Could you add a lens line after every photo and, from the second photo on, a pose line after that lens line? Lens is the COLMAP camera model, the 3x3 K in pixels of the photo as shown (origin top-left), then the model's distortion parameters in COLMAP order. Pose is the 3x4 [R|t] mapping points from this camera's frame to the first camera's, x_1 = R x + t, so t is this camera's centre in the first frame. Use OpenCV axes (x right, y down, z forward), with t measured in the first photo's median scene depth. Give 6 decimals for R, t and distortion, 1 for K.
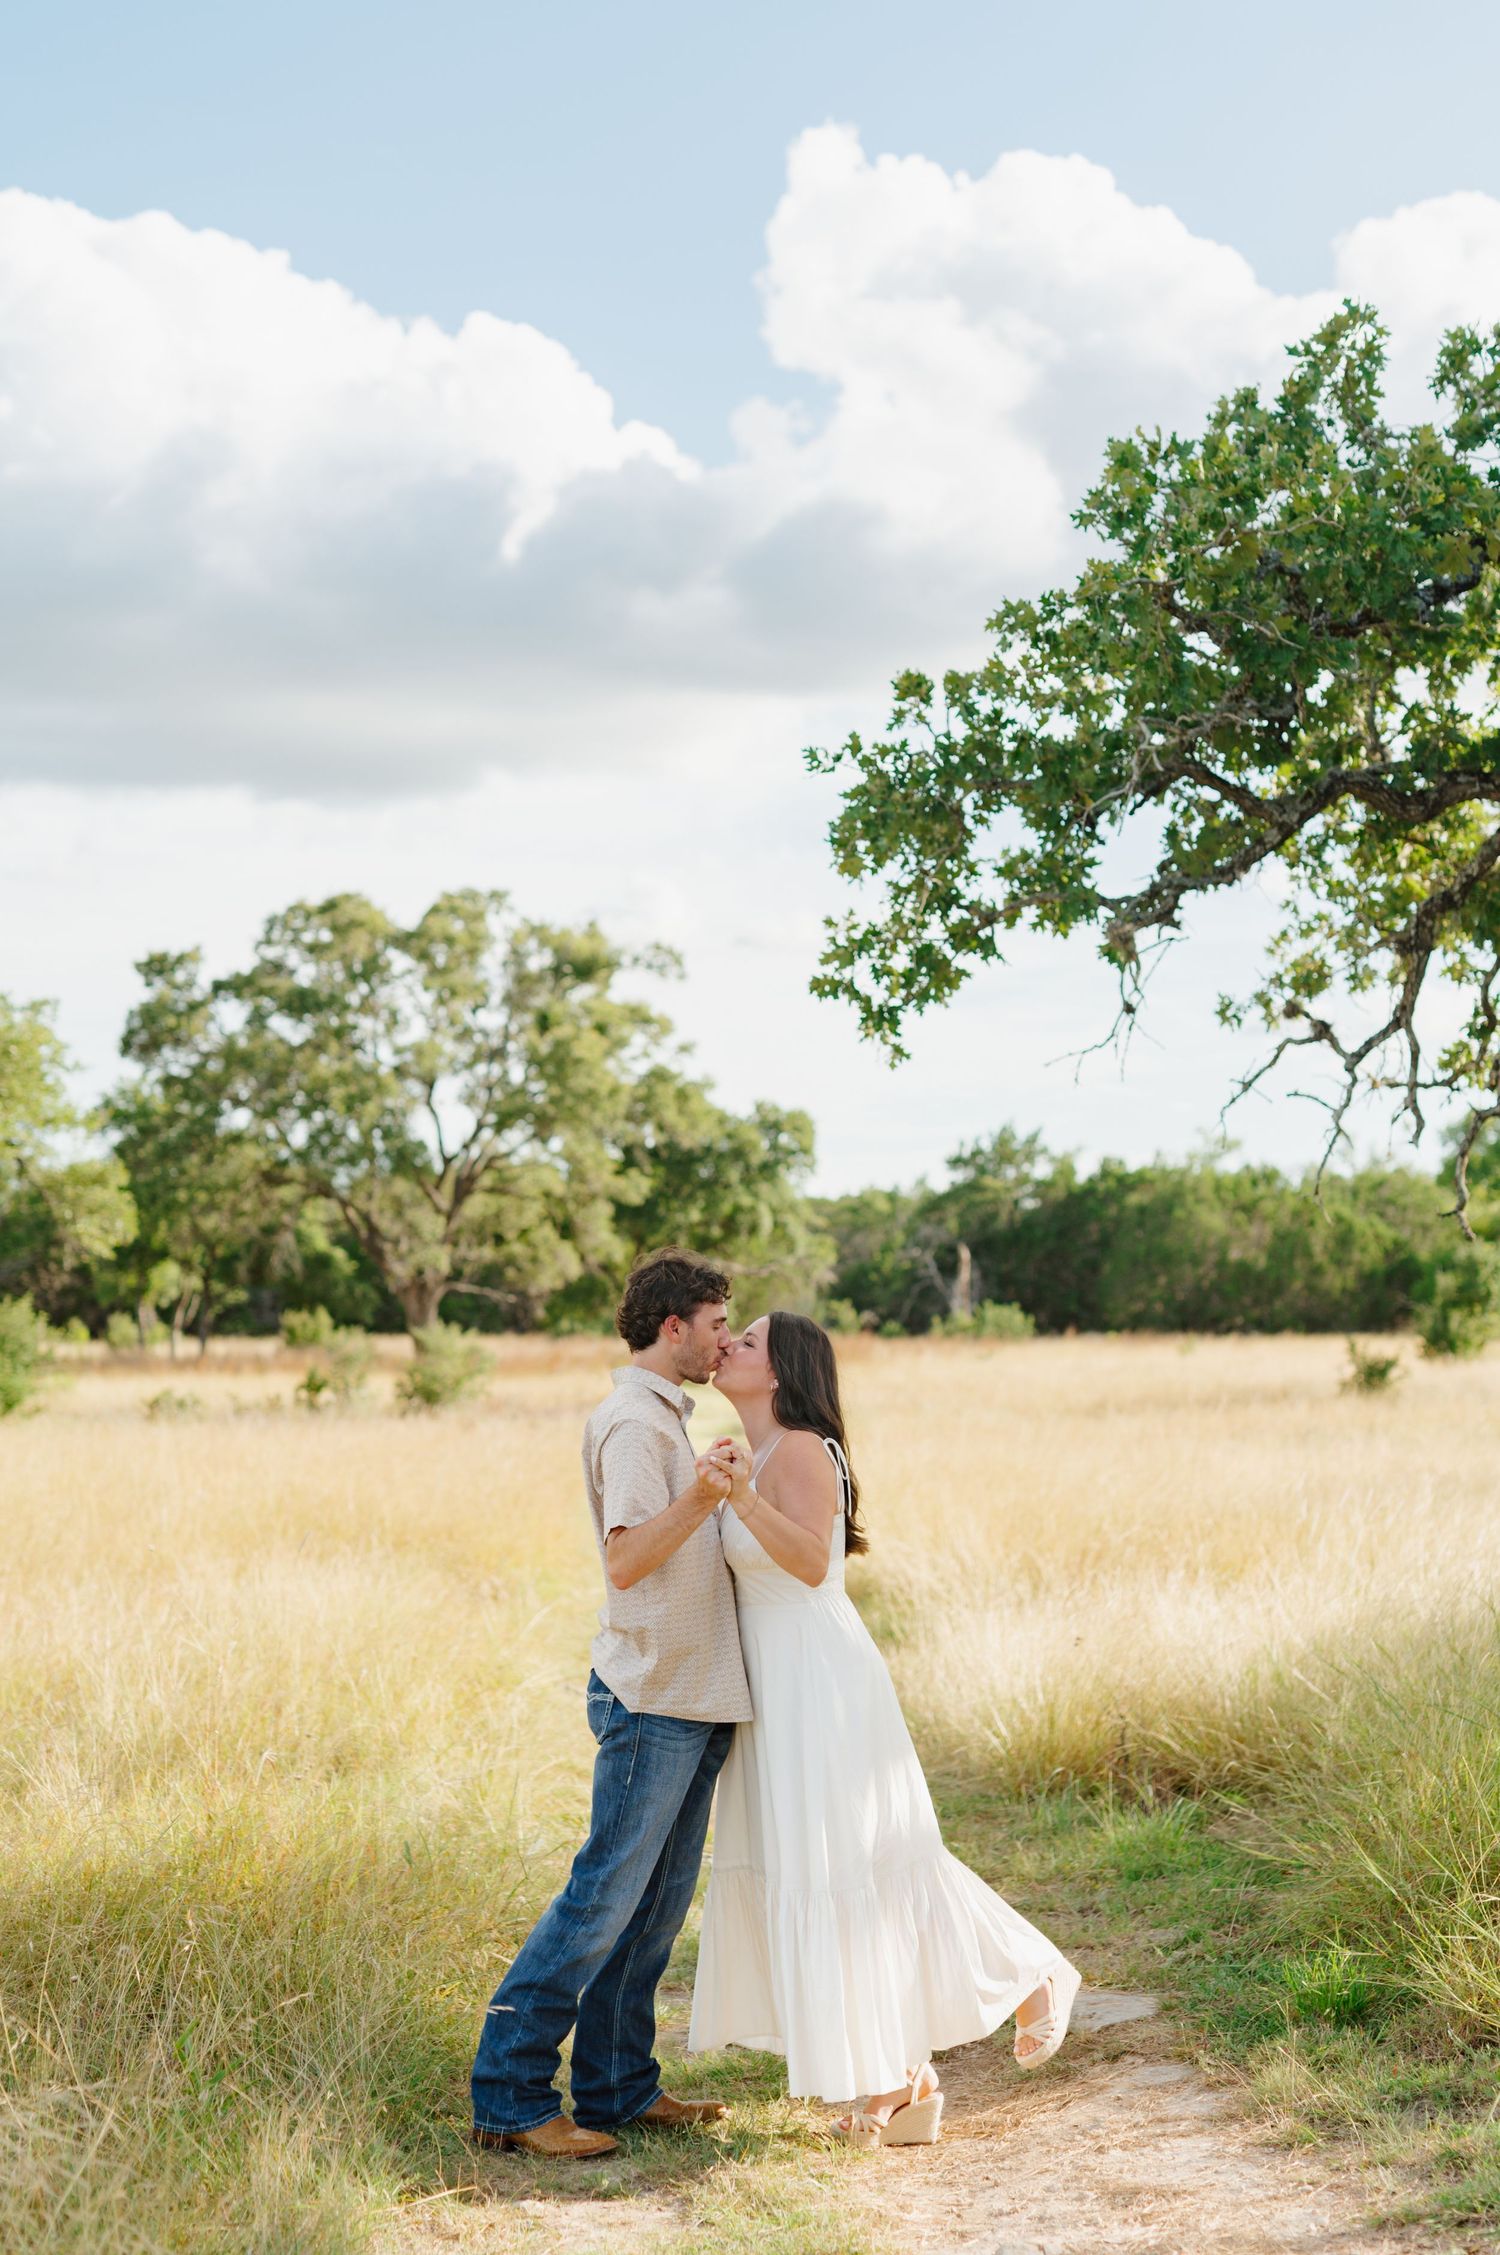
lens RADIAL K [[3262.5, 0, 883.5], [0, 3262.5, 1200.8], [0, 0, 1]] dist [0.003093, 0.000000]
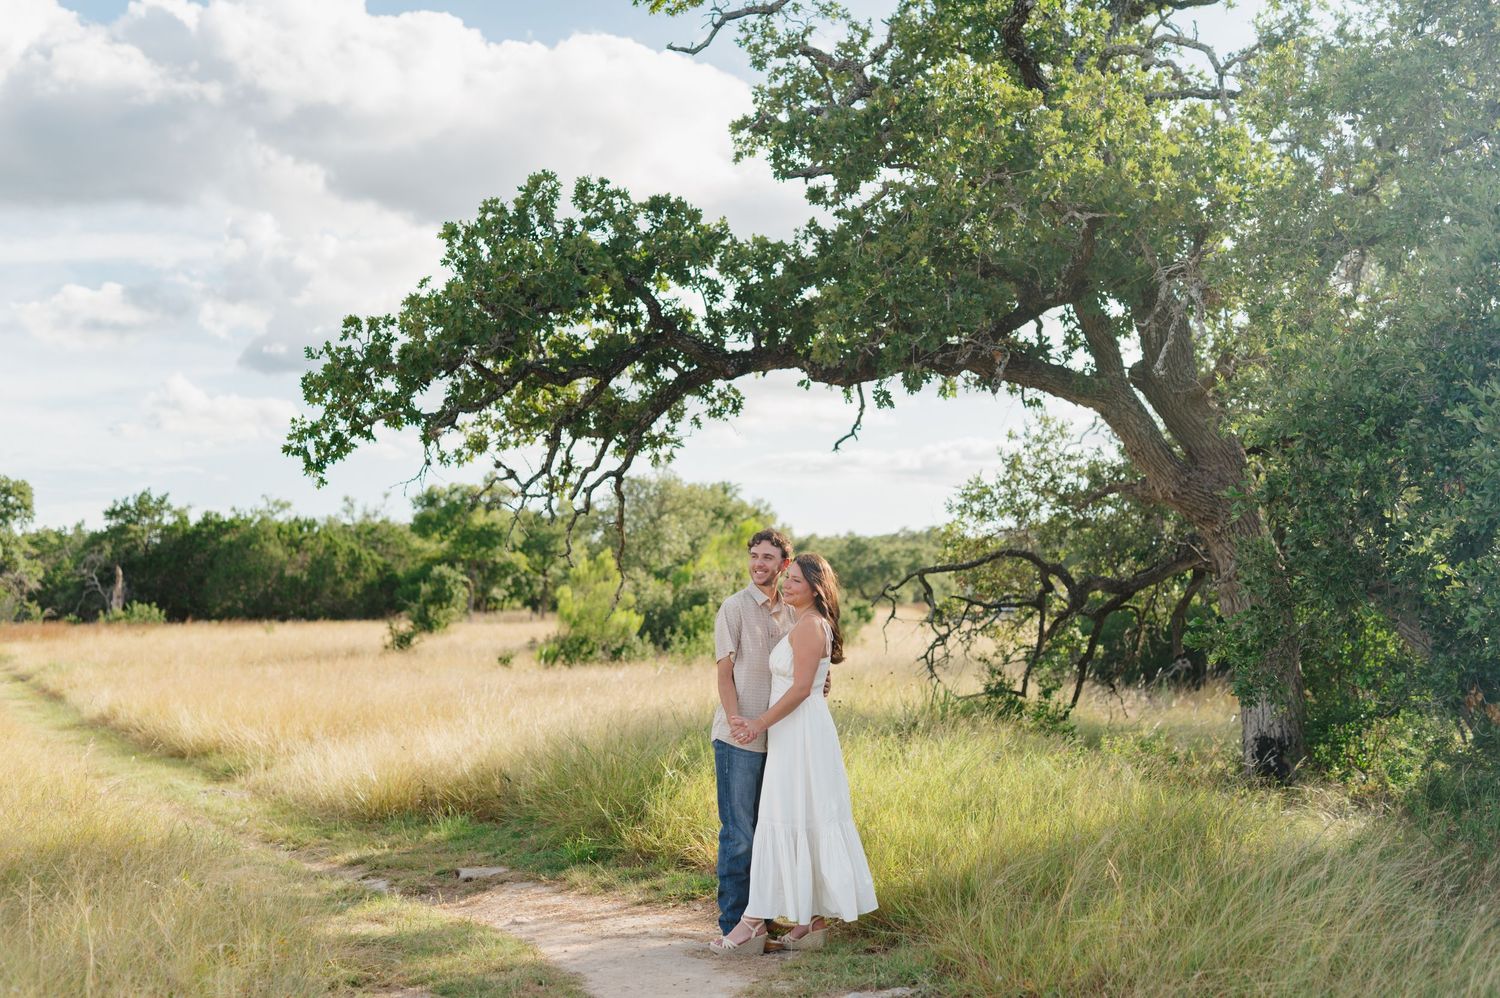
lens RADIAL K [[2040.2, 0, 740.5], [0, 2040.2, 501.9], [0, 0, 1]] dist [0.010426, 0.000000]
pose [[0.941992, 0.014649, 0.335317, -0.182956], [-0.008631, 0.999774, -0.019431, -0.006818], [-0.335526, 0.015410, 0.941905, -0.367021]]
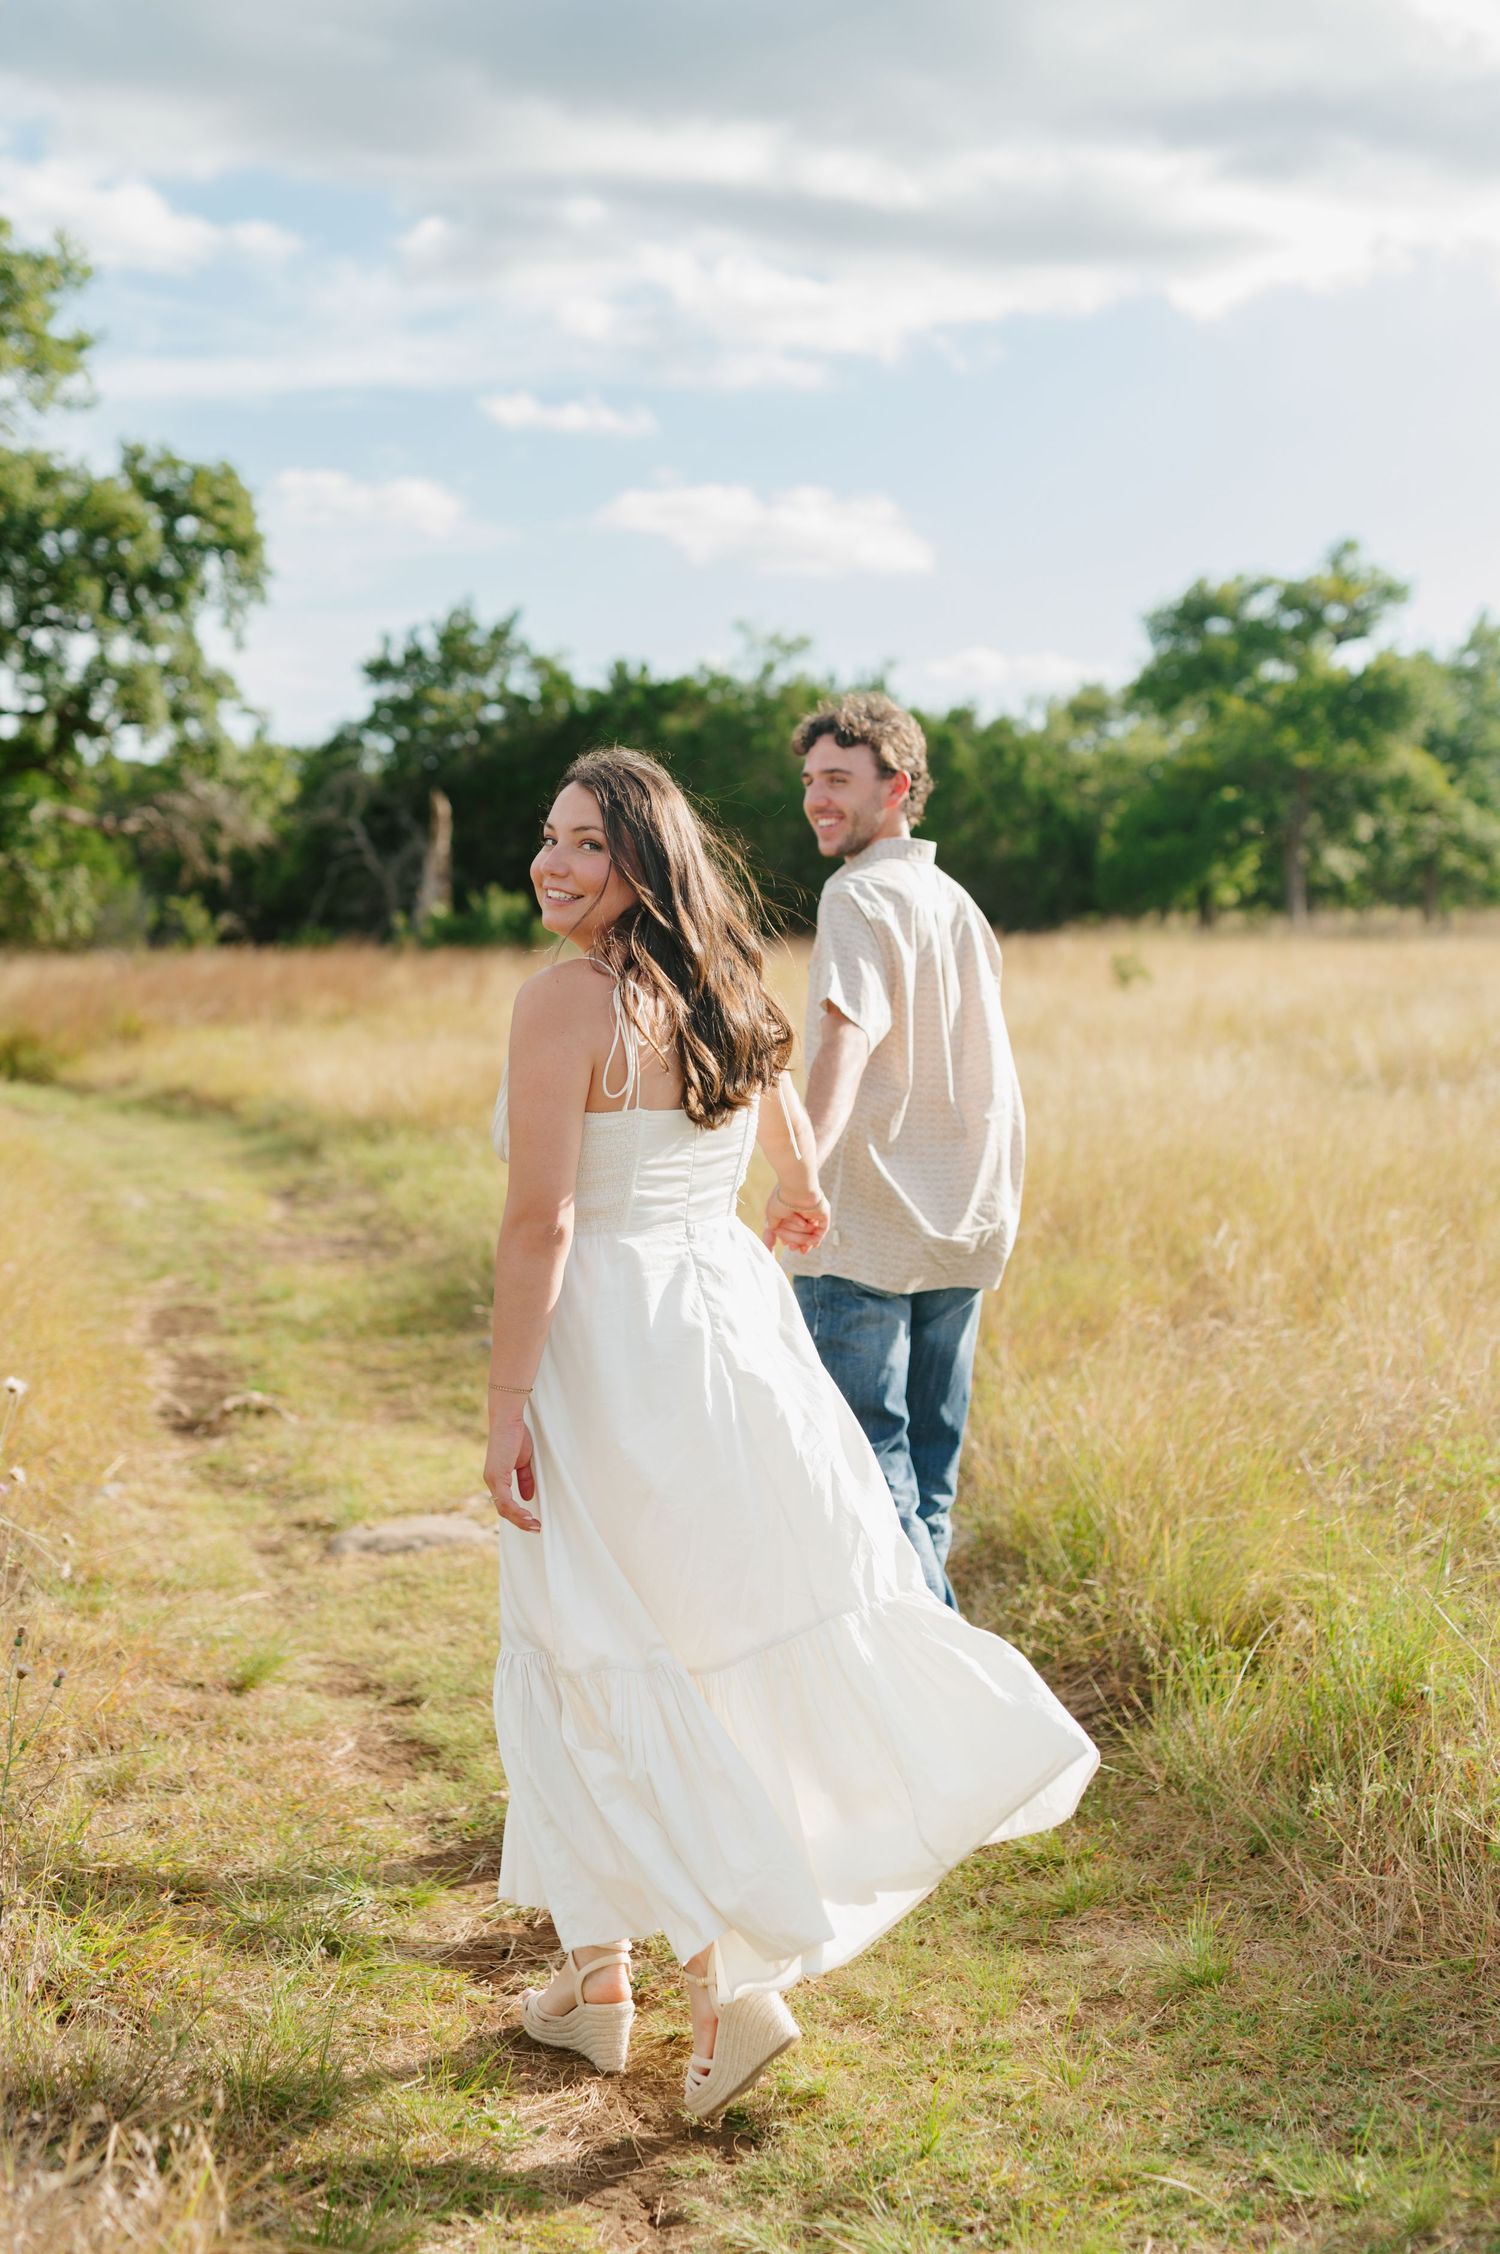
lens RADIAL K [[3261.0, 0, 695.3], [0, 3261.0, 1182.7], [0, 0, 1]] dist [0.003093, 0.000000]
pose [[0.982861, -0.027558, 0.182276, -0.279063], [0.007350, 0.993835, 0.110626, 0.138057], [-0.184201, -0.107390, 0.977004, 2.904993]]
